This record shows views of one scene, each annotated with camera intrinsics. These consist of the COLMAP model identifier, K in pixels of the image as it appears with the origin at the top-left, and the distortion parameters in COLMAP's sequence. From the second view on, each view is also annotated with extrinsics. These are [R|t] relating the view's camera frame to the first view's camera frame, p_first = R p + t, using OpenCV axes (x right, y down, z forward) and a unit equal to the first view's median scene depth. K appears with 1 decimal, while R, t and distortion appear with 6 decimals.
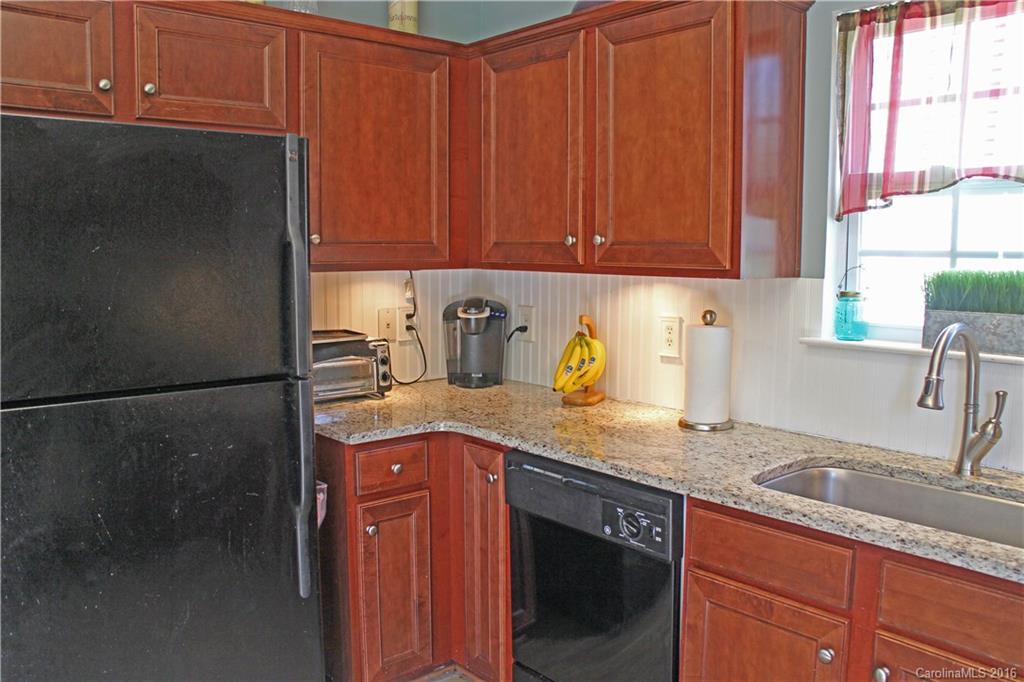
lens RADIAL K [[844.2, 0, 513.4], [0, 844.2, 337.9], [0, 0, 1]] dist [-0.150703, 0.111965]
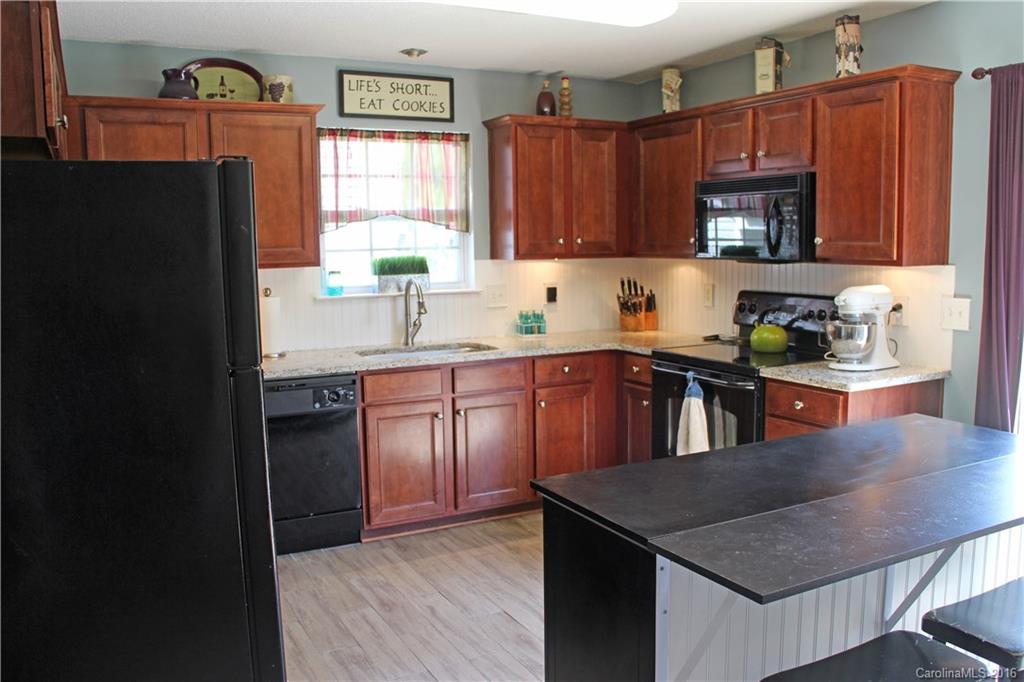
lens RADIAL K [[844.2, 0, 513.5], [0, 844.2, 343.0], [0, 0, 1]] dist [-0.150703, 0.111965]
pose [[0.243327, -0.124341, 0.961942, -1.500156], [0.123478, 0.987651, 0.096429, -0.027949], [-0.962053, 0.095315, 0.255675, 0.107177]]
